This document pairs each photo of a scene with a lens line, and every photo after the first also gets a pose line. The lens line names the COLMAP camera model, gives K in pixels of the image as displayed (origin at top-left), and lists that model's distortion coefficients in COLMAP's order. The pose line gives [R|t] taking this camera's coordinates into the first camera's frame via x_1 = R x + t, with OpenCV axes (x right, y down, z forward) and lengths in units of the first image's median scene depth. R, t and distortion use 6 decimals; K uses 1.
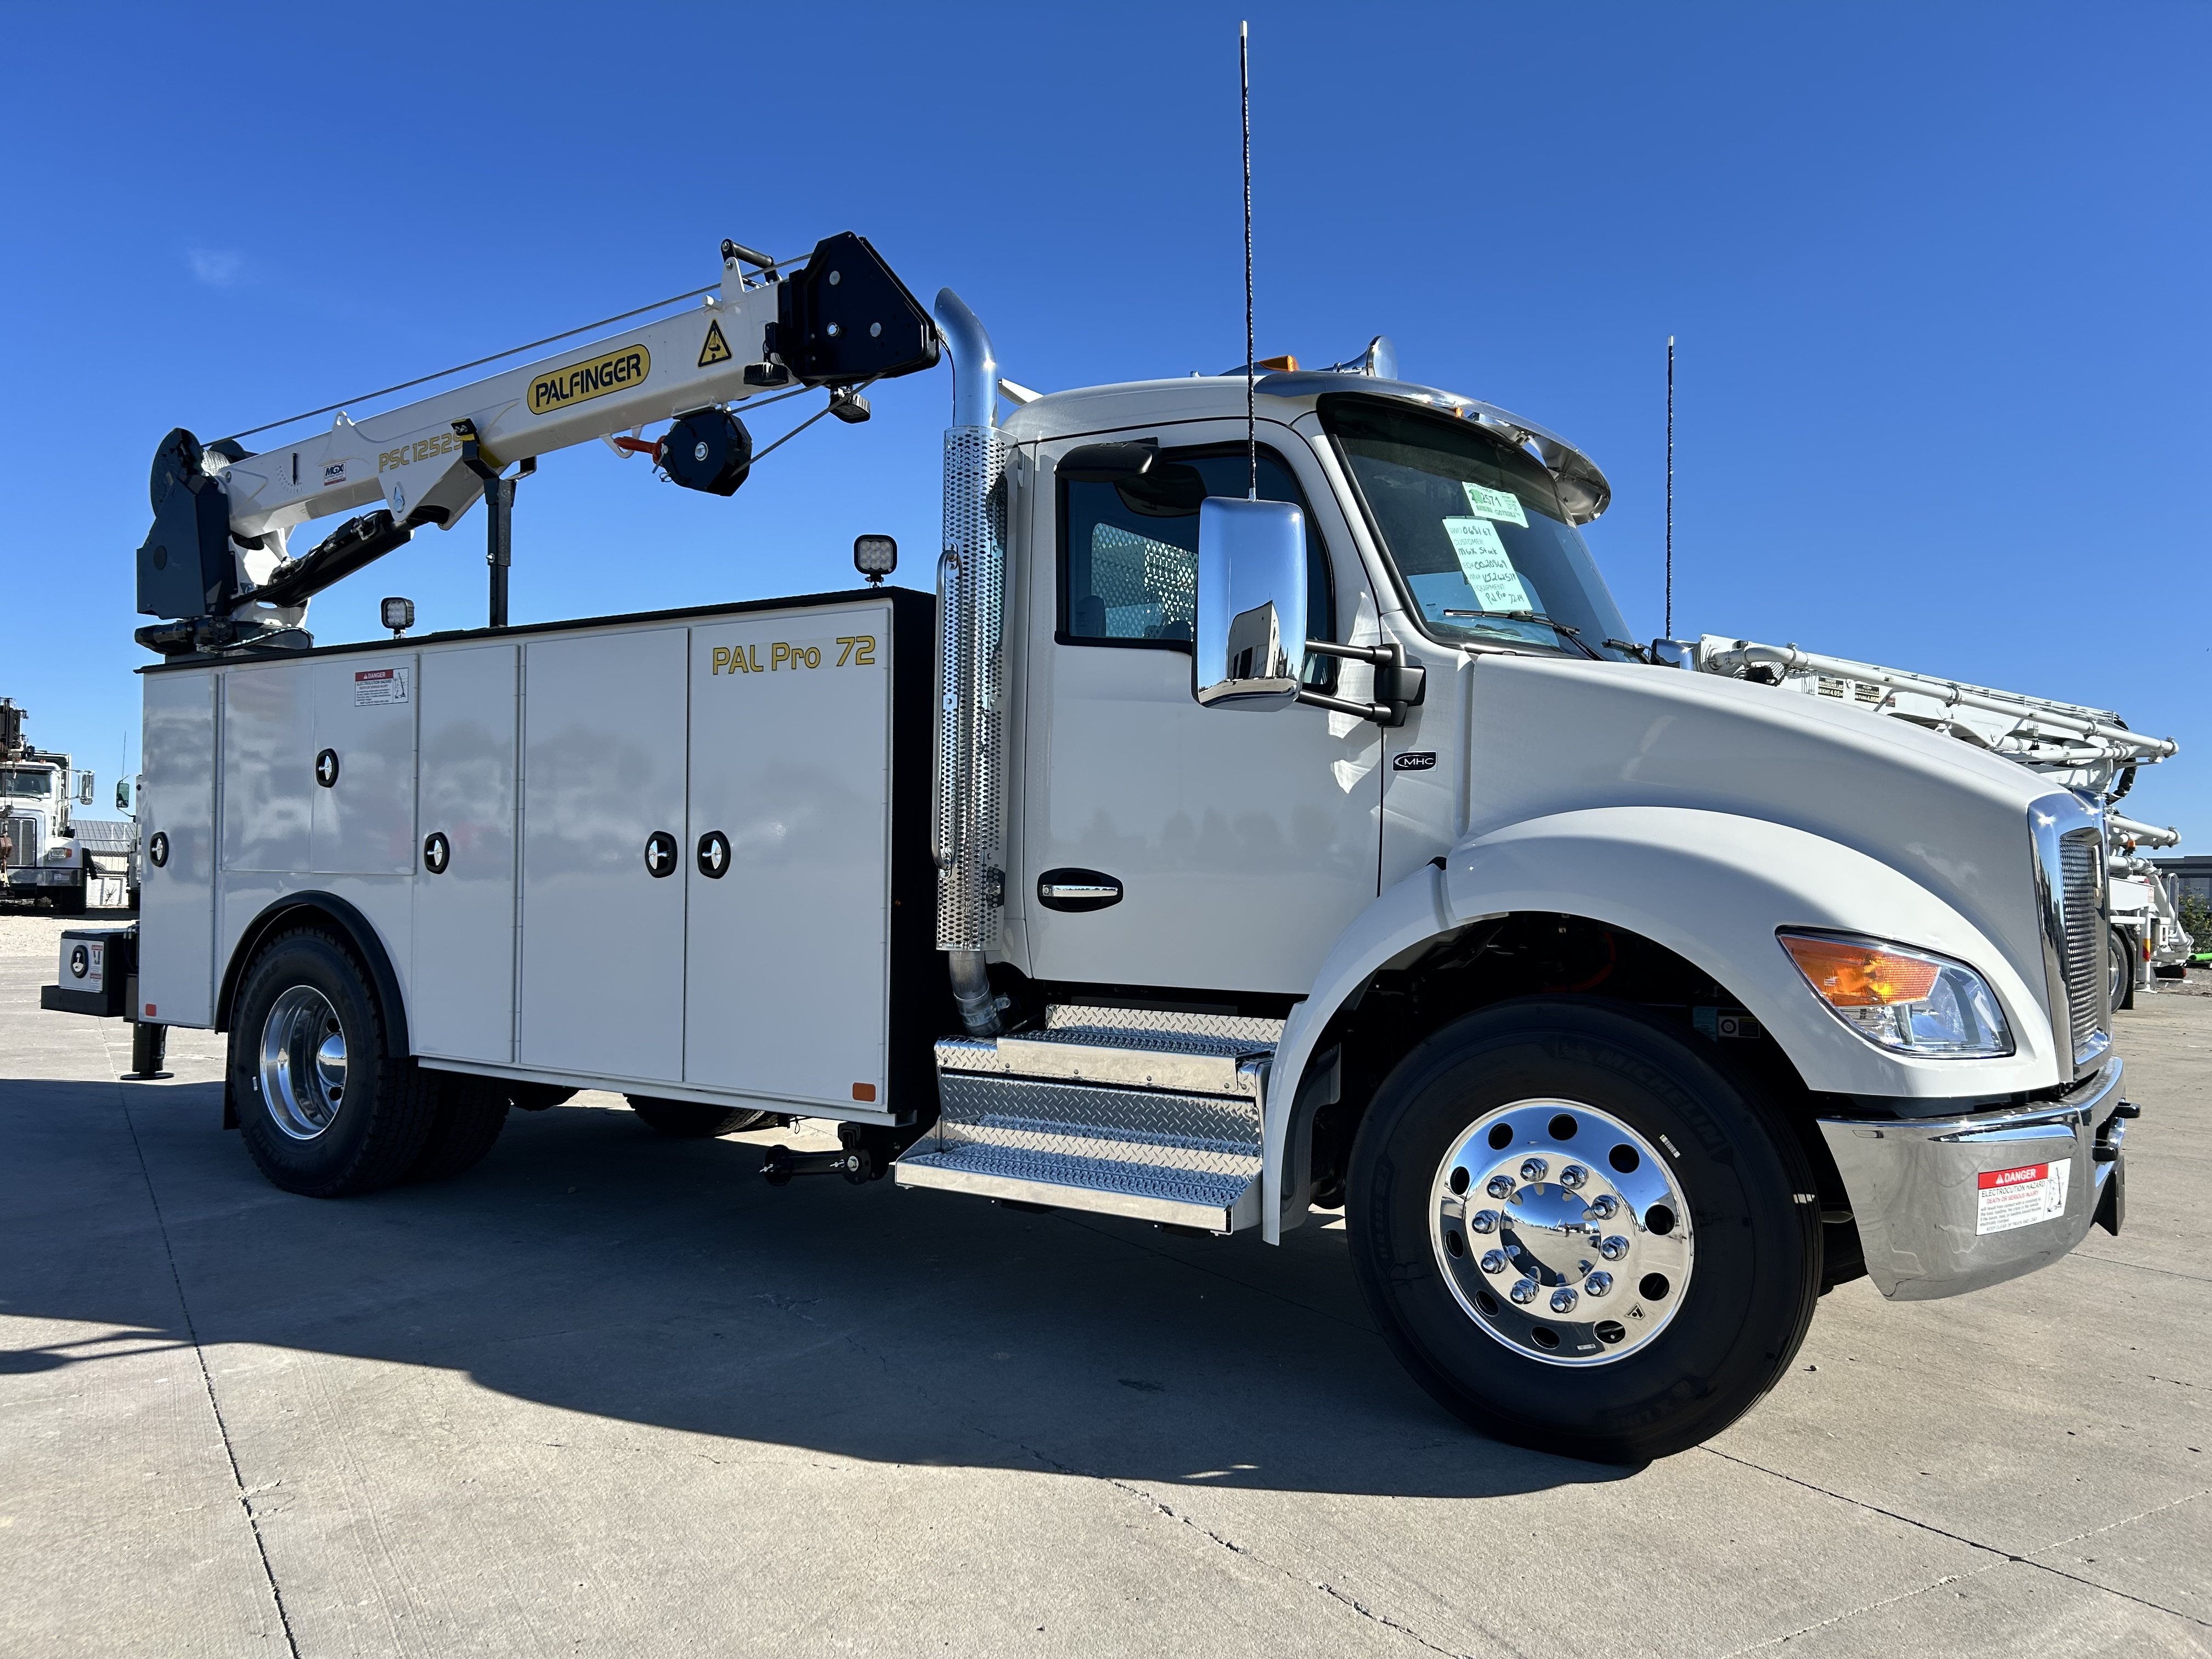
lens RADIAL K [[1680.5, 0, 1063.8], [0, 1680.5, 836.9], [0, 0, 1]] dist [0.008227, -0.005313]
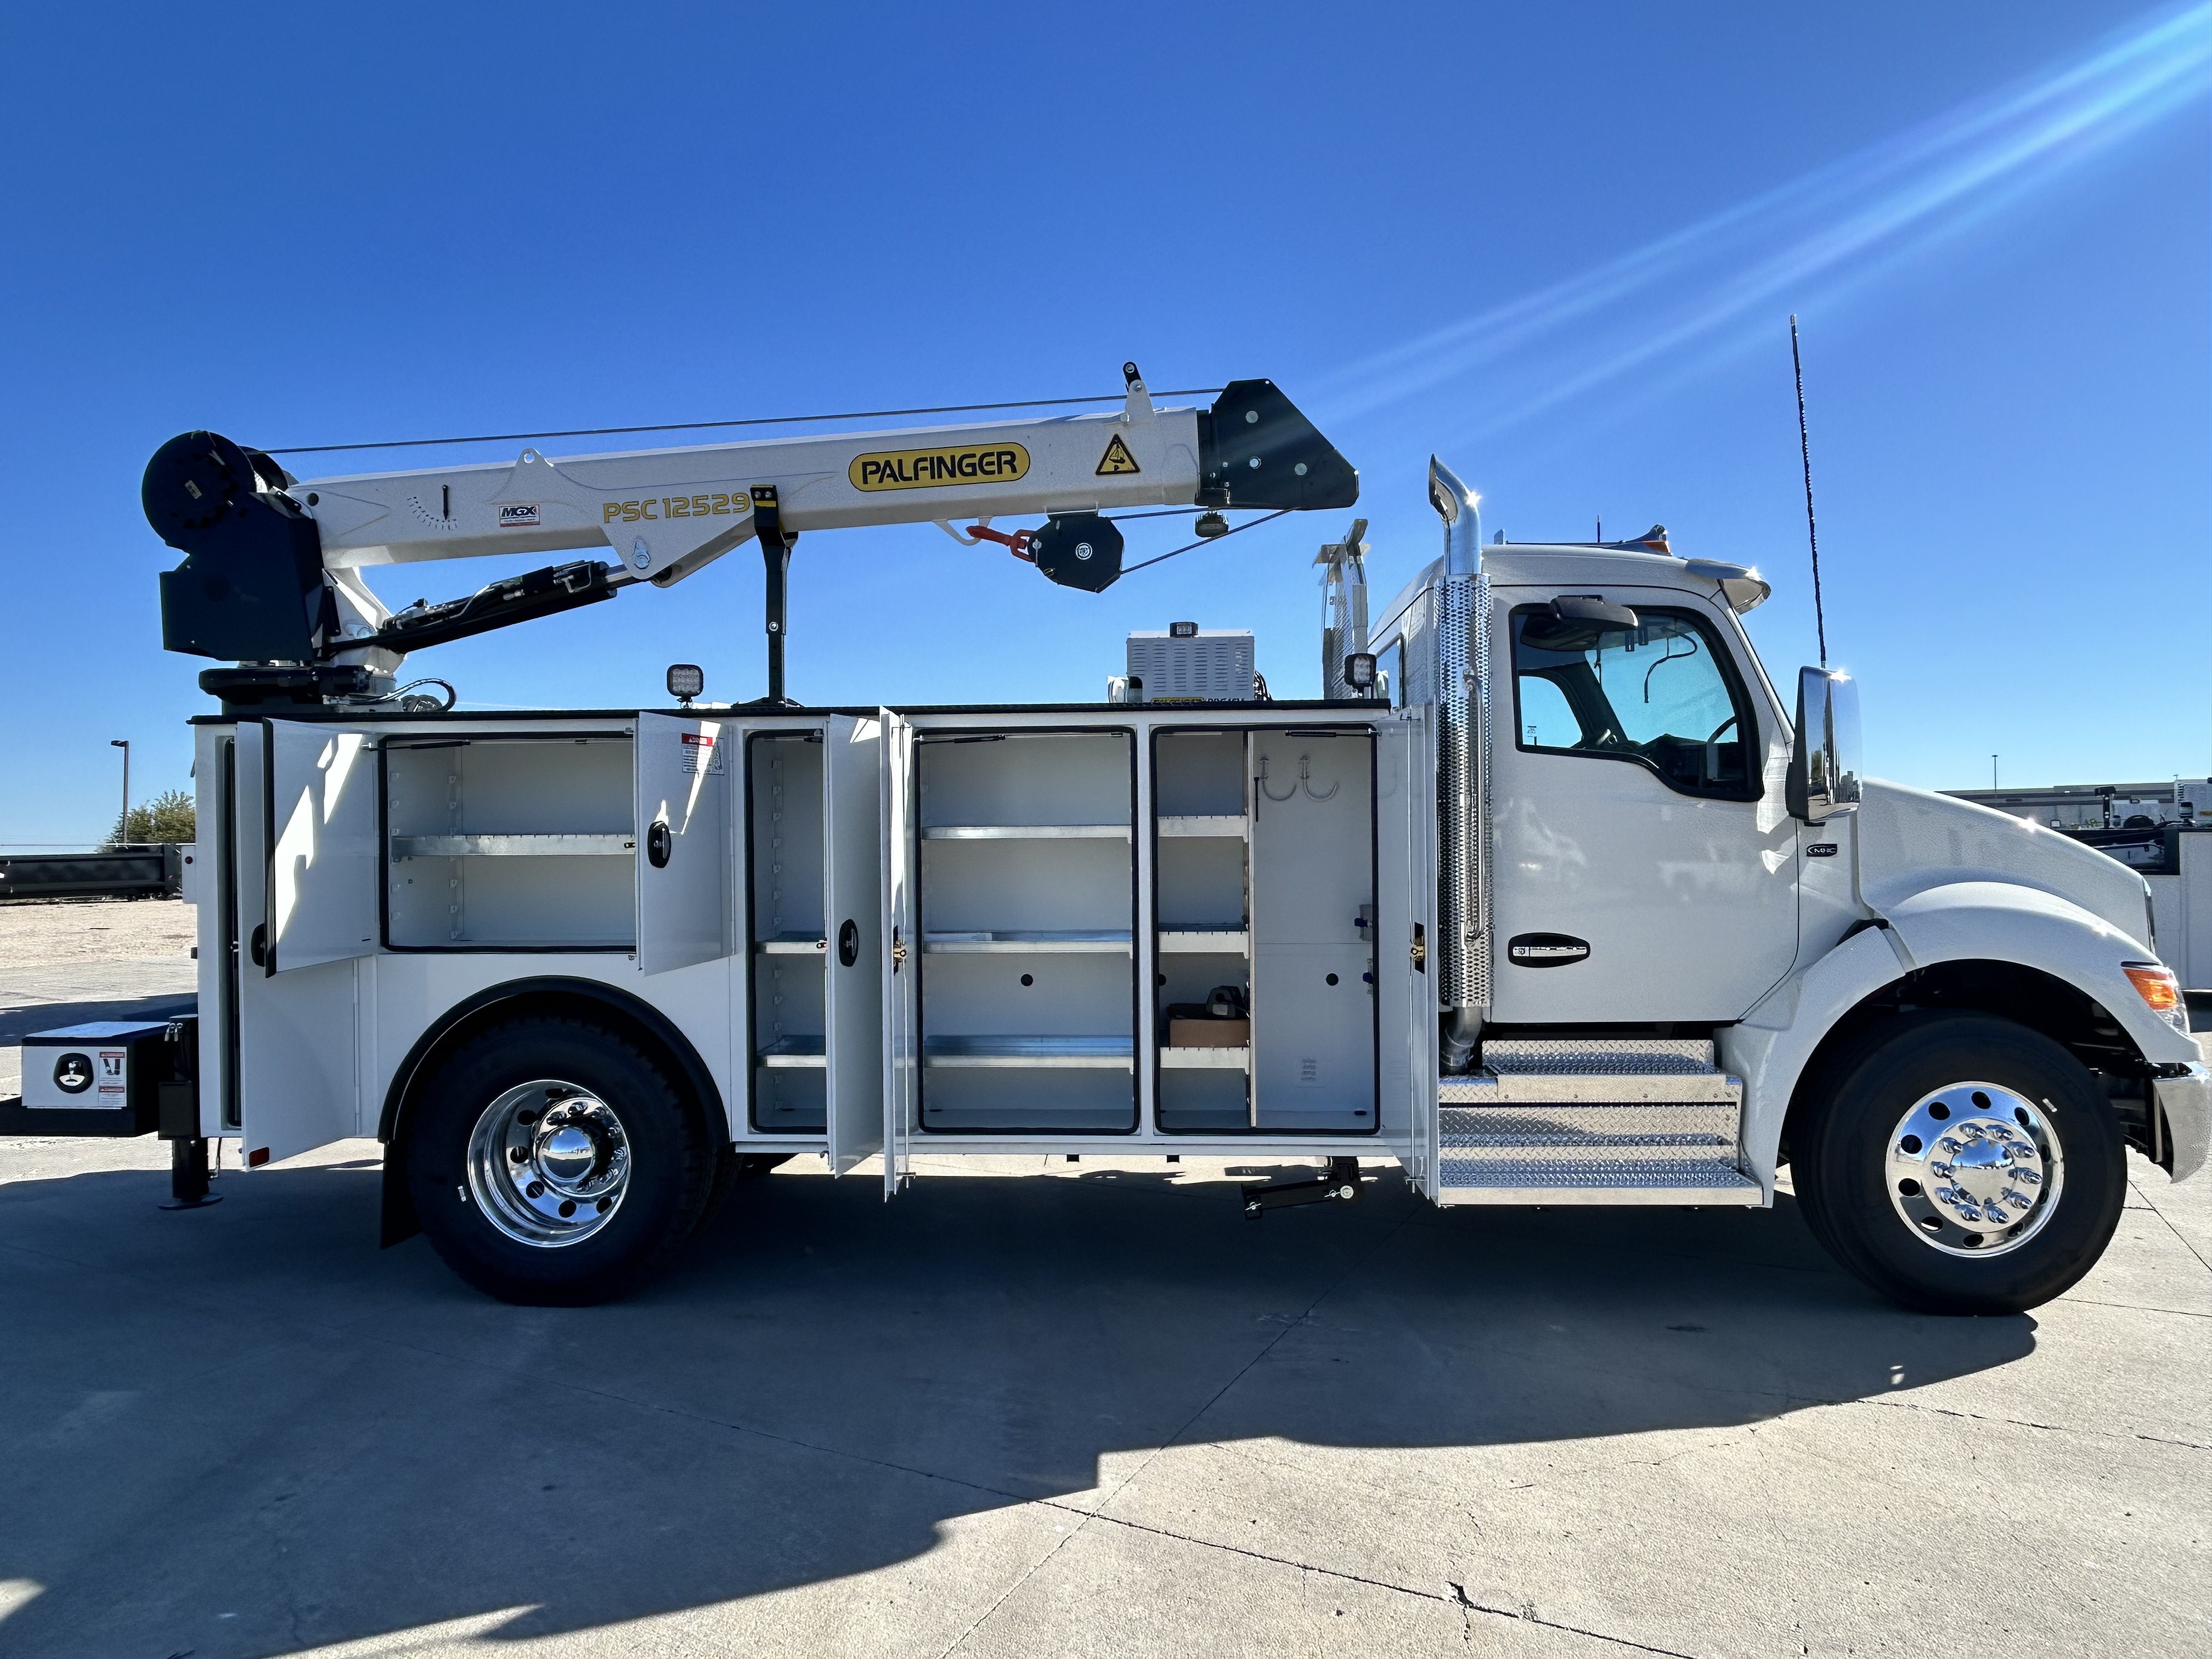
lens RADIAL K [[1410.5, 0, 1114.0], [0, 1410.5, 822.2], [0, 0, 1]] dist [0.002832, -0.018360]
pose [[0.857832, -0.021120, 0.513496, -0.666904], [0.012139, 0.999709, 0.020839, -0.074216], [-0.513787, -0.011643, 0.857839, 0.212089]]
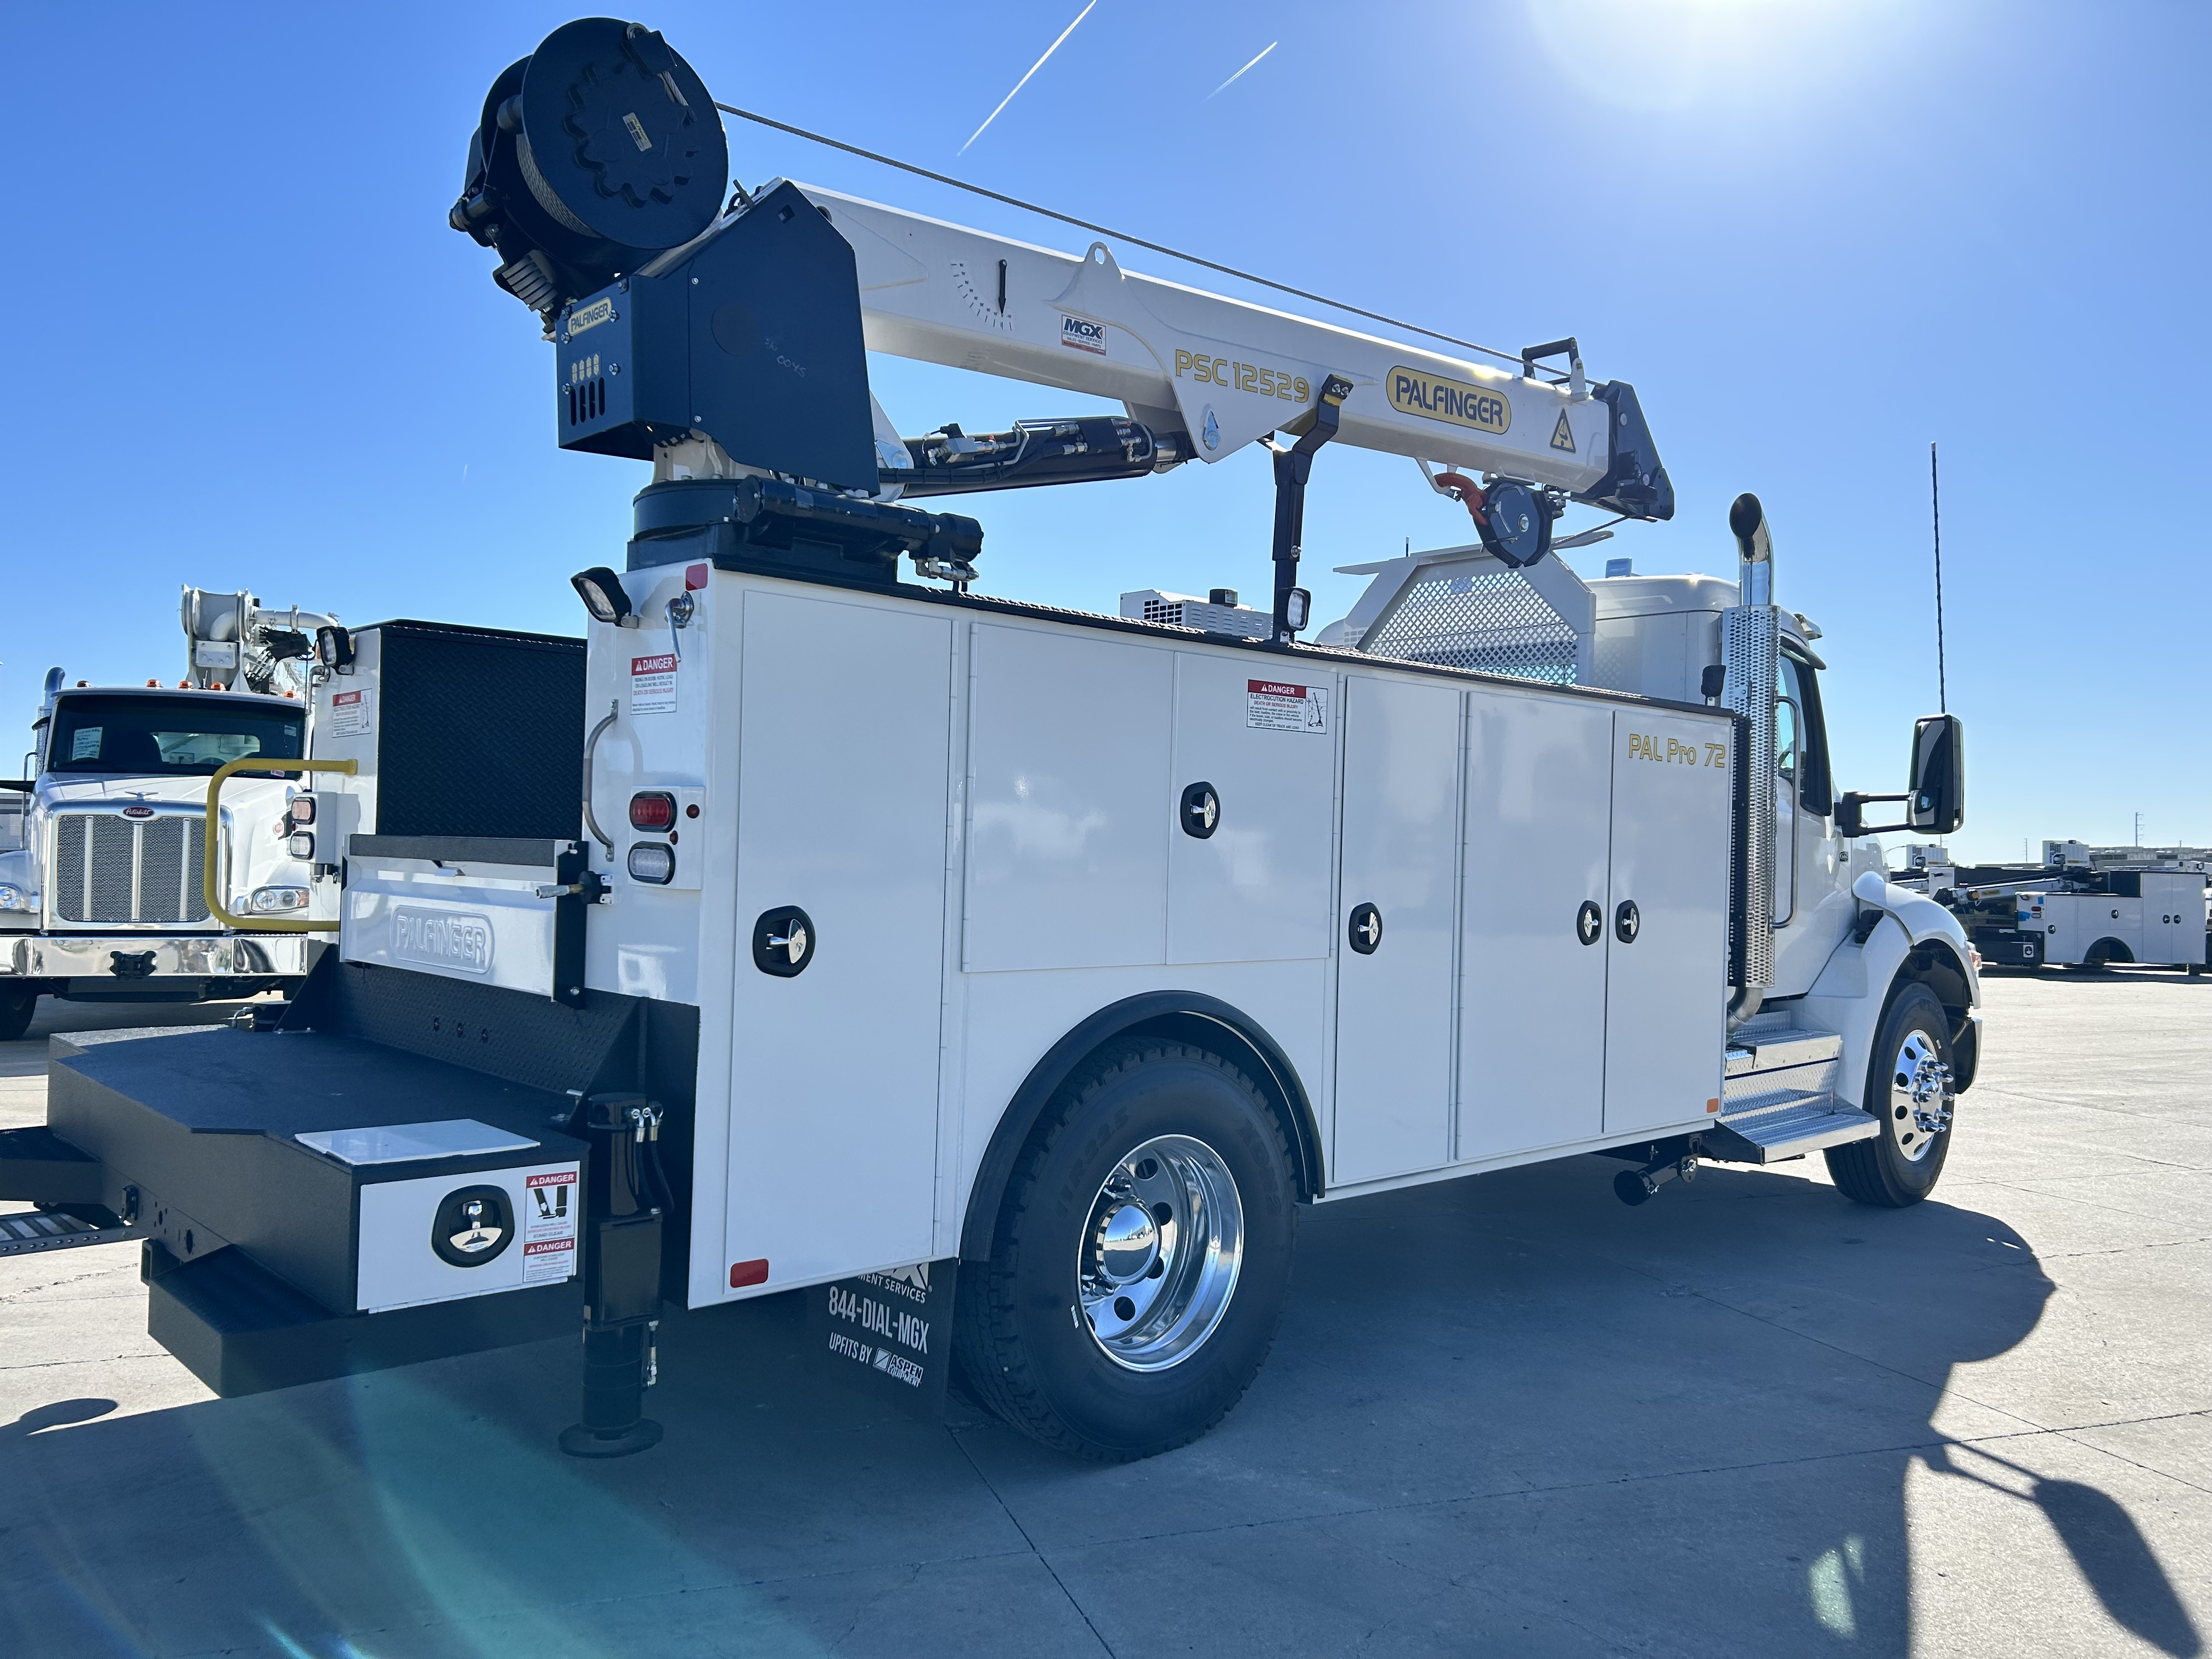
lens RADIAL K [[1680.5, 0, 1063.8], [0, 1680.5, 836.9], [0, 0, 1]] dist [0.008227, -0.005313]
pose [[0.225499, -0.003751, 0.974236, -1.271097], [-0.037917, 0.999201, 0.012624, -0.041310], [-0.973505, -0.039786, 0.225176, 1.033232]]
